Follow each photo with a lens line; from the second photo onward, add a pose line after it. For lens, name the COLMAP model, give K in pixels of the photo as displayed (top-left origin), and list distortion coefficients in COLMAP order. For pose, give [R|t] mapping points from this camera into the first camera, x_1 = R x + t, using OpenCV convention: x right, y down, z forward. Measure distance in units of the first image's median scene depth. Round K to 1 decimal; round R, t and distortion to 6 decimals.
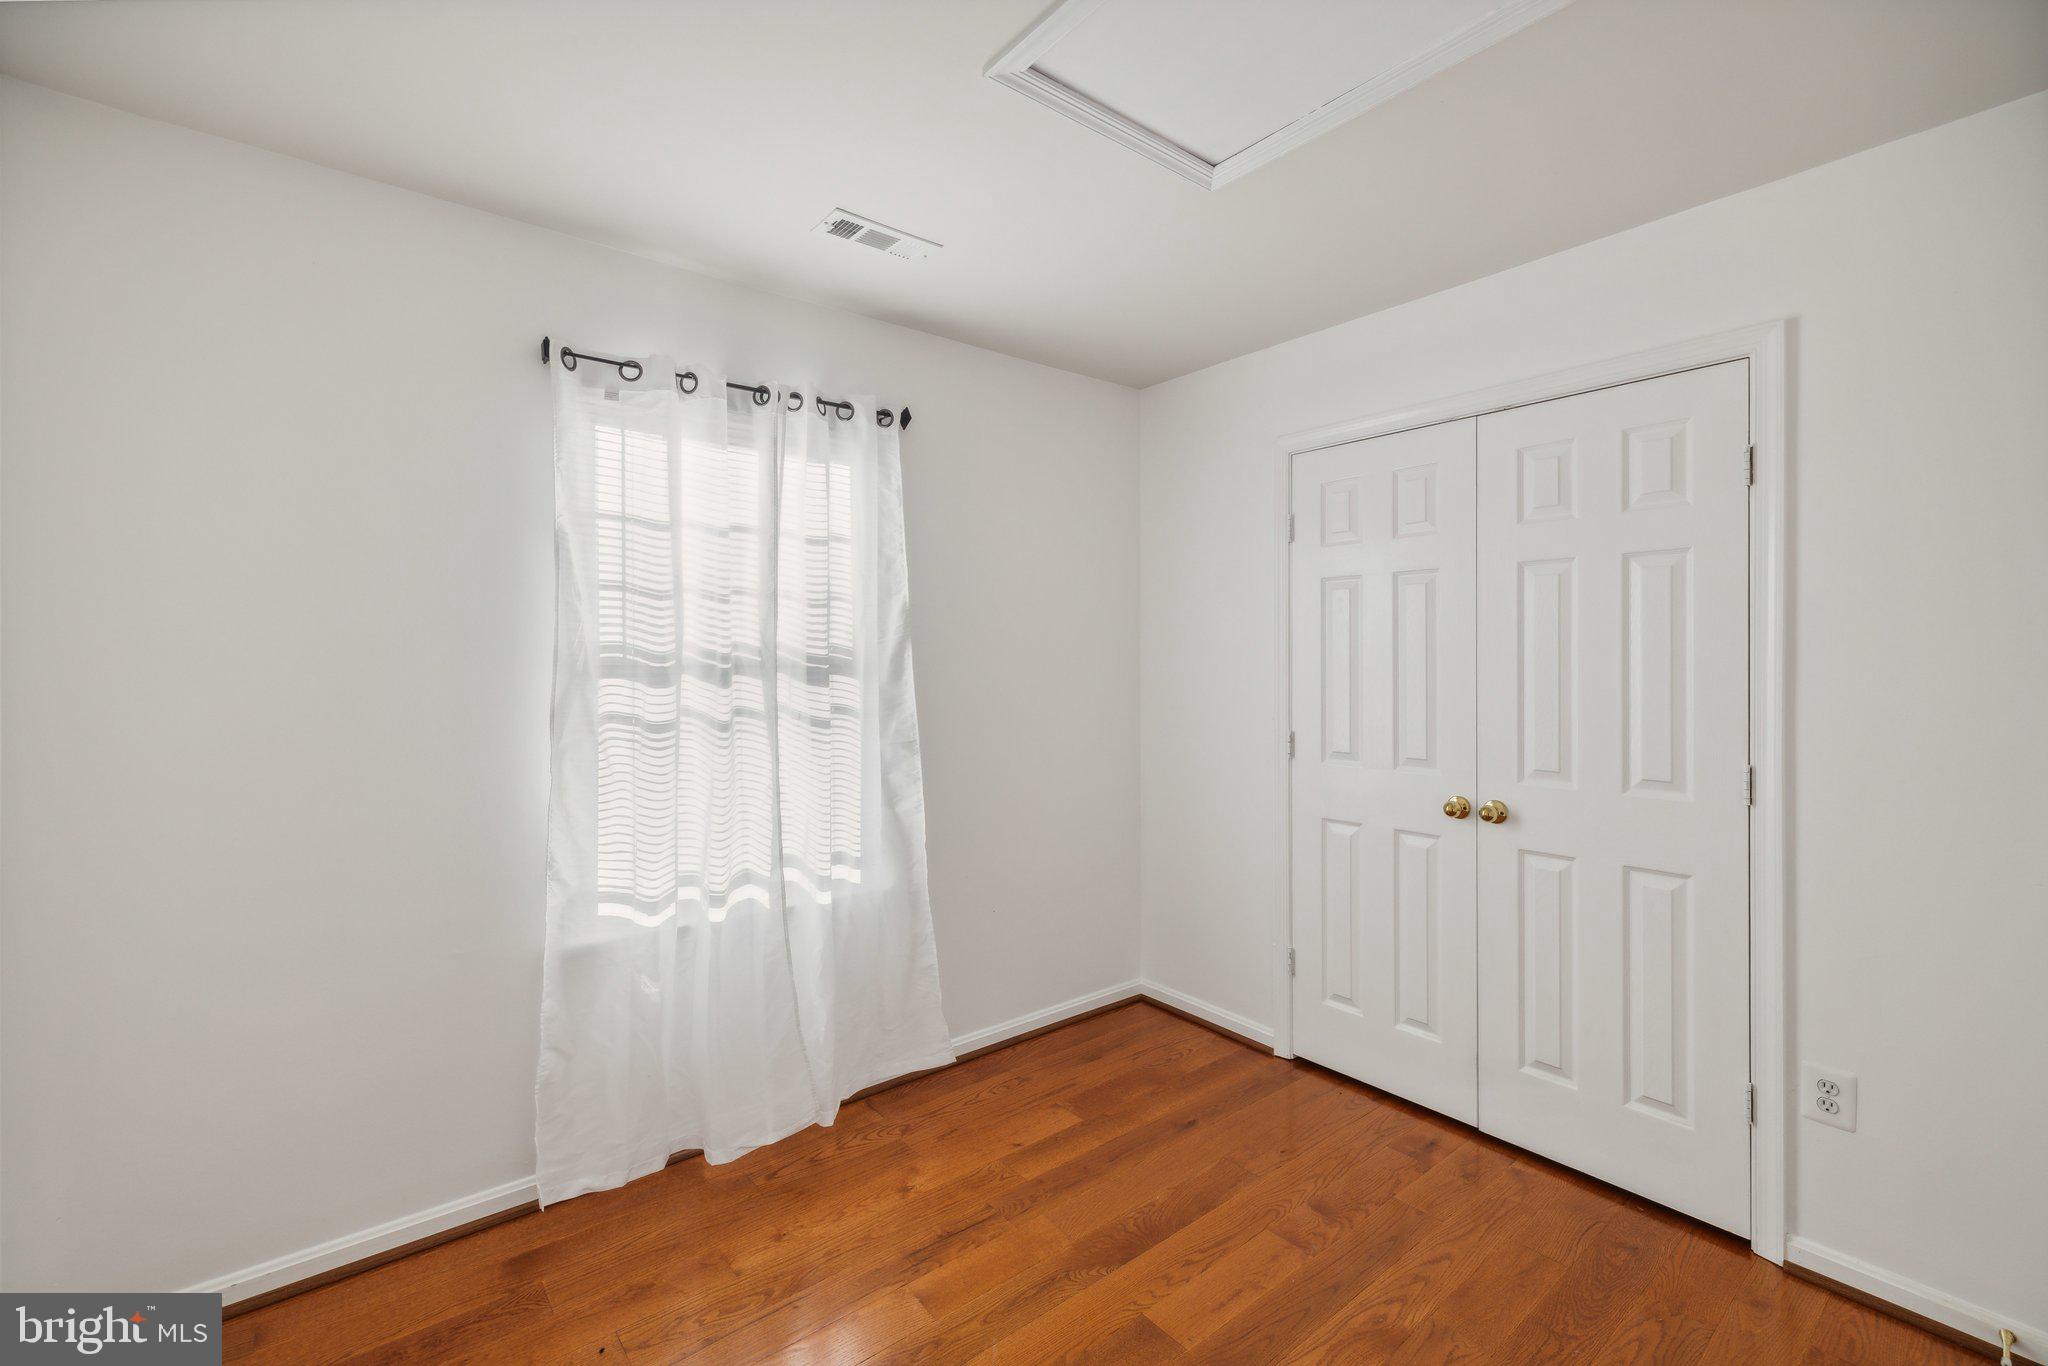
lens RADIAL K [[879.3, 0, 1027.6], [0, 879.3, 663.5], [0, 0, 1]] dist [0.005251, 0.000386]
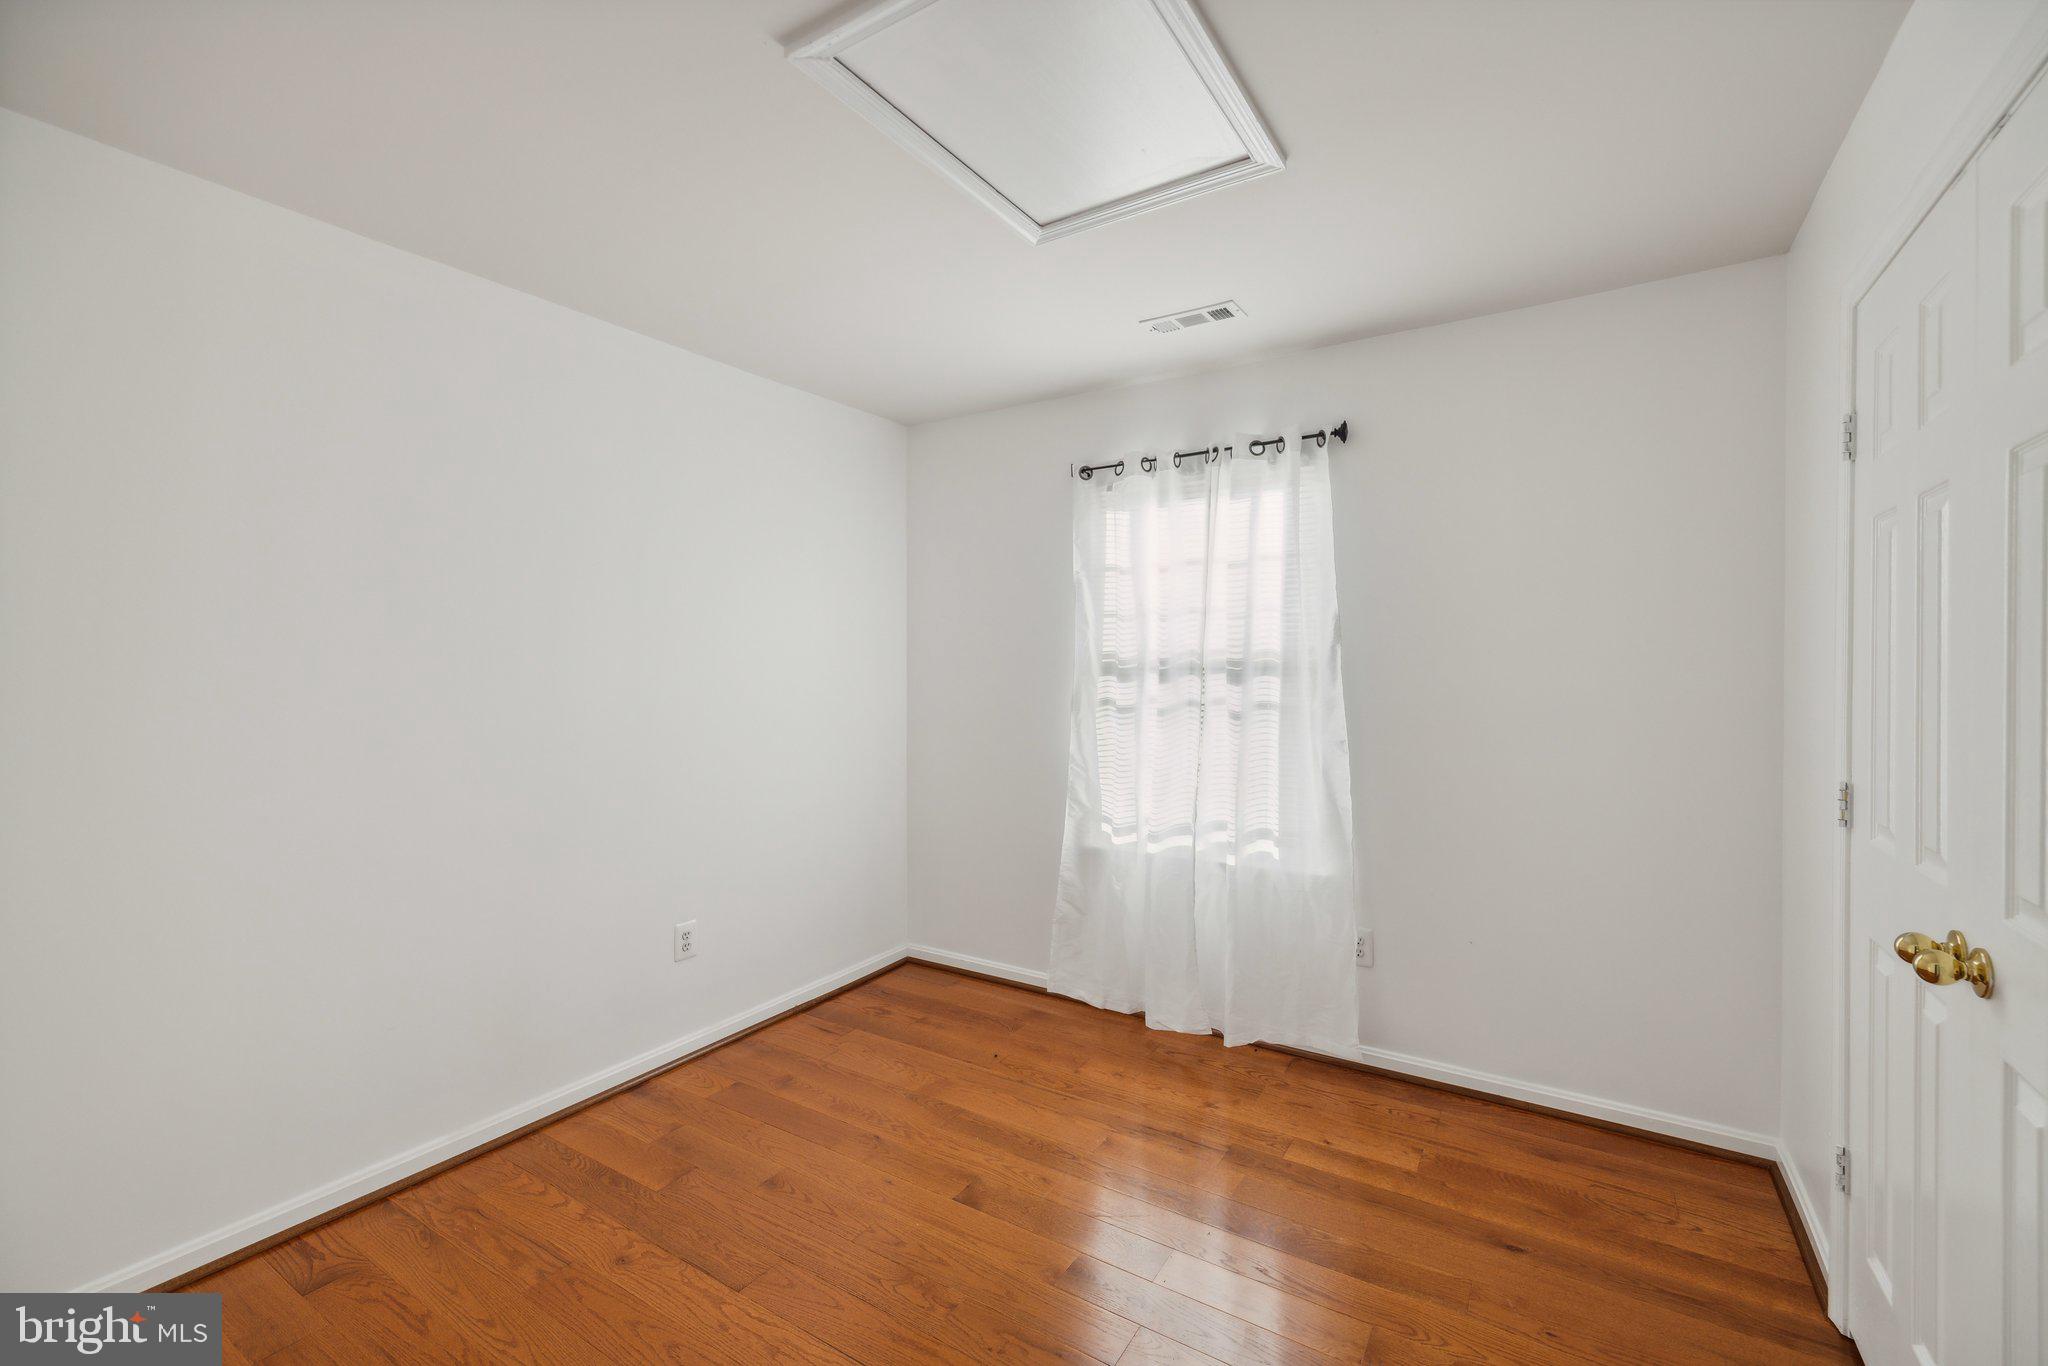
lens RADIAL K [[879.3, 0, 1013.3], [0, 879.3, 674.4], [0, 0, 1]] dist [0.005251, 0.000386]
pose [[0.310331, 0.009488, -0.950581, 0.834718], [-0.003899, 0.999954, 0.008708, 0.002123], [0.950621, 0.001004, 0.310354, 0.343273]]
